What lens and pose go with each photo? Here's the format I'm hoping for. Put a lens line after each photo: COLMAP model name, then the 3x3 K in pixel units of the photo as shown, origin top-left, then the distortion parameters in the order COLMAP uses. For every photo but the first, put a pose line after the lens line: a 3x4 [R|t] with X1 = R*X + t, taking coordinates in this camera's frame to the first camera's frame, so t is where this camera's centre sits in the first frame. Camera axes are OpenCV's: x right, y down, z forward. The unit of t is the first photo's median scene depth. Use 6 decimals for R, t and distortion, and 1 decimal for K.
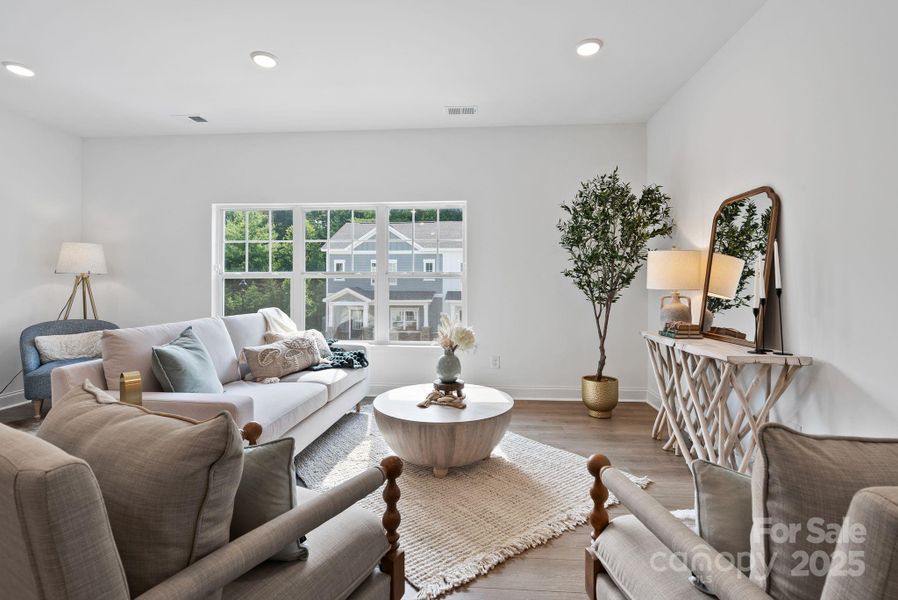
lens RADIAL K [[415.9, 0, 454.9], [0, 415.9, 285.6], [0, 0, 1]] dist [-0.013301, 0.004665]
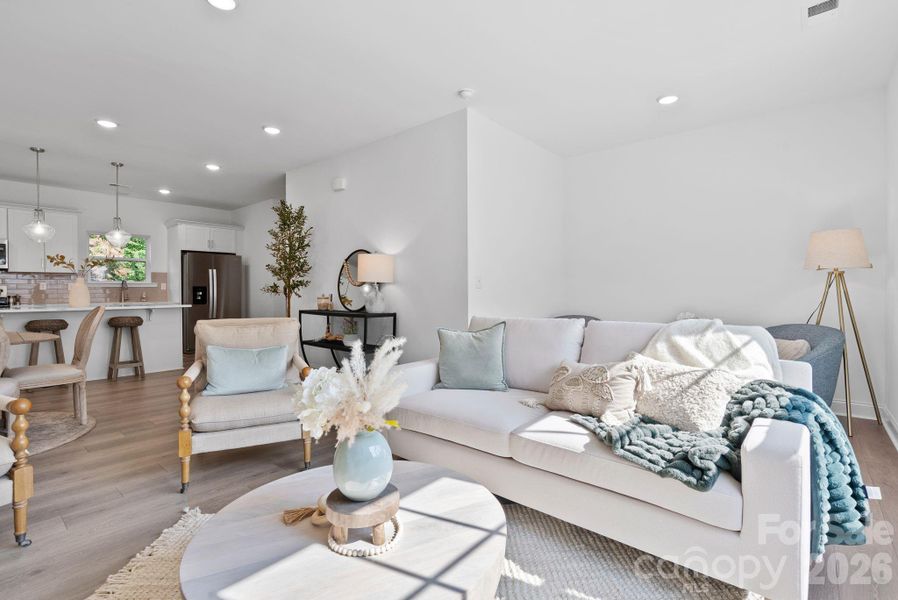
lens RADIAL K [[415.9, 0, 443.6], [0, 415.9, 288.7], [0, 0, 1]] dist [-0.013301, 0.004665]
pose [[-0.607276, -0.003713, -0.794482, 0.201568], [0.003176, 0.999970, -0.007101, 0.014178], [0.794484, -0.006835, -0.607246, 0.997879]]
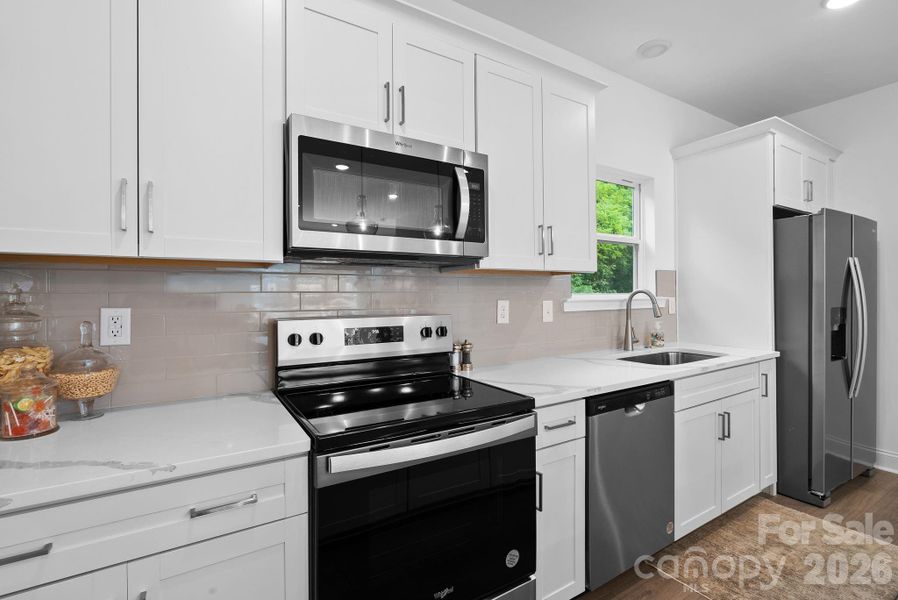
lens RADIAL K [[415.9, 0, 452.1], [0, 415.9, 292.0], [0, 0, 1]] dist [-0.013301, 0.004665]
pose [[-0.813664, -0.000341, -0.581336, 0.260223], [0.006518, 0.999932, -0.009709, -0.038121], [0.581299, -0.011689, -0.813606, -0.985153]]
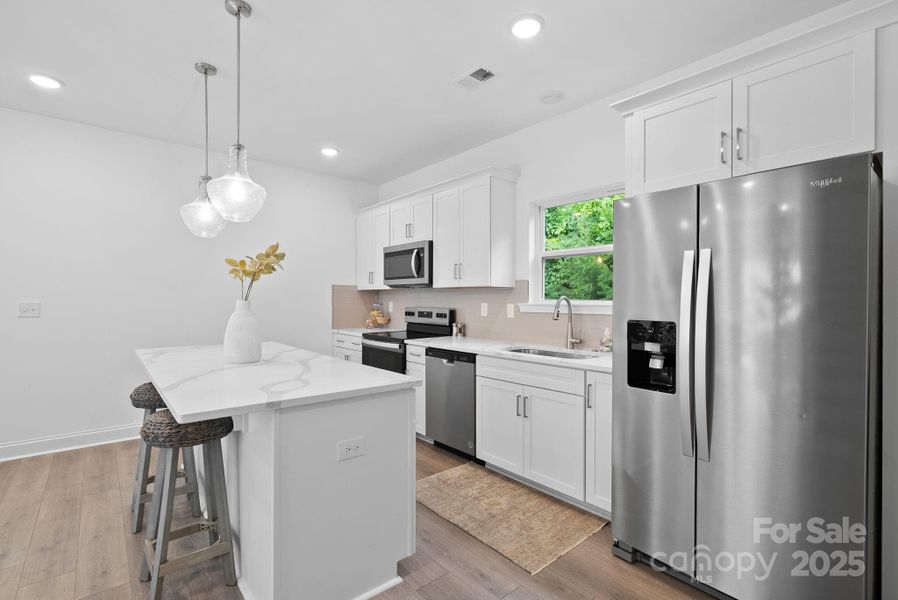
lens RADIAL K [[415.9, 0, 454.2], [0, 415.9, 298.9], [0, 0, 1]] dist [-0.013301, 0.004665]
pose [[-0.704442, -0.004153, 0.709749, -0.880310], [-0.010139, 0.999940, -0.004213, -0.036359], [-0.709689, -0.010164, -0.704442, -0.619414]]
